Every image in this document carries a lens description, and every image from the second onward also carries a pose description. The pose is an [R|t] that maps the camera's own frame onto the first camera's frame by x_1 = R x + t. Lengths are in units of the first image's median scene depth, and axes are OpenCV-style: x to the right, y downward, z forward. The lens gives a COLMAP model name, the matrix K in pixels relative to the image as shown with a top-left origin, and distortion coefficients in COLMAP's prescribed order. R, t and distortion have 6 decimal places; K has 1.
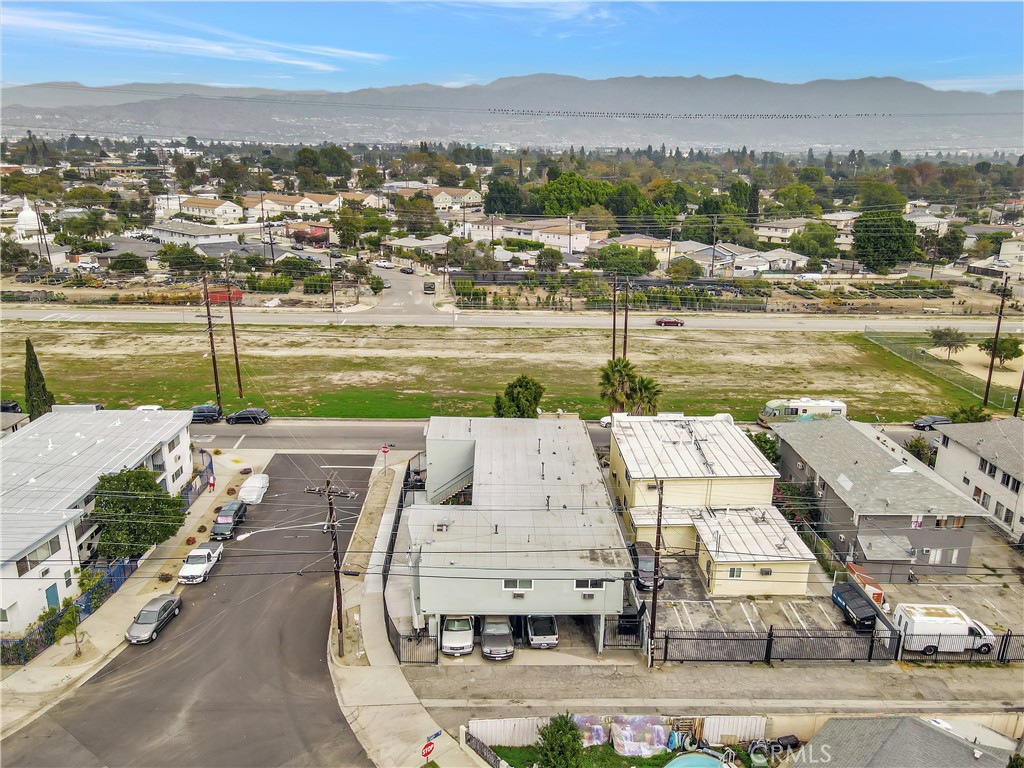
lens RADIAL K [[748.4, 0, 512.0], [0, 748.4, 384.0], [0, 0, 1]] dist [0.011309, 0.004830]
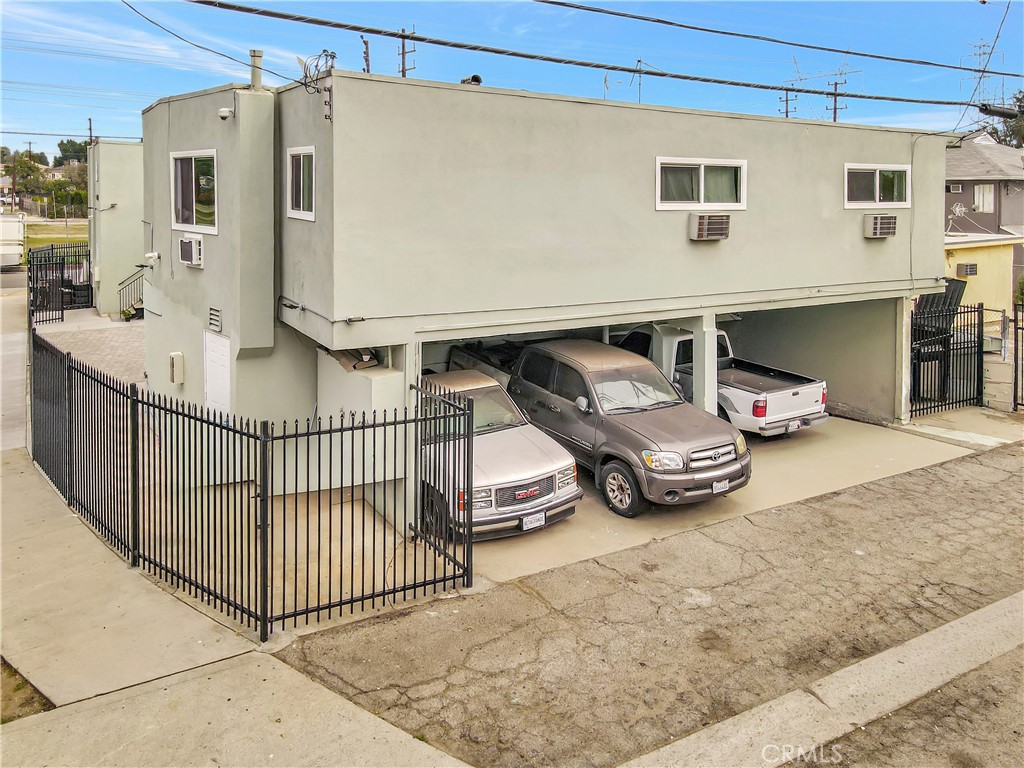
lens RADIAL K [[776.8, 0, 489.0], [0, 776.8, 227.9], [0, 0, 1]] dist [0.000029, -0.002092]
pose [[0.892221, -0.035202, 0.450226, -0.111699], [0.143994, 0.967096, -0.209742, 0.205764], [-0.428028, 0.251966, 0.867932, 0.504740]]
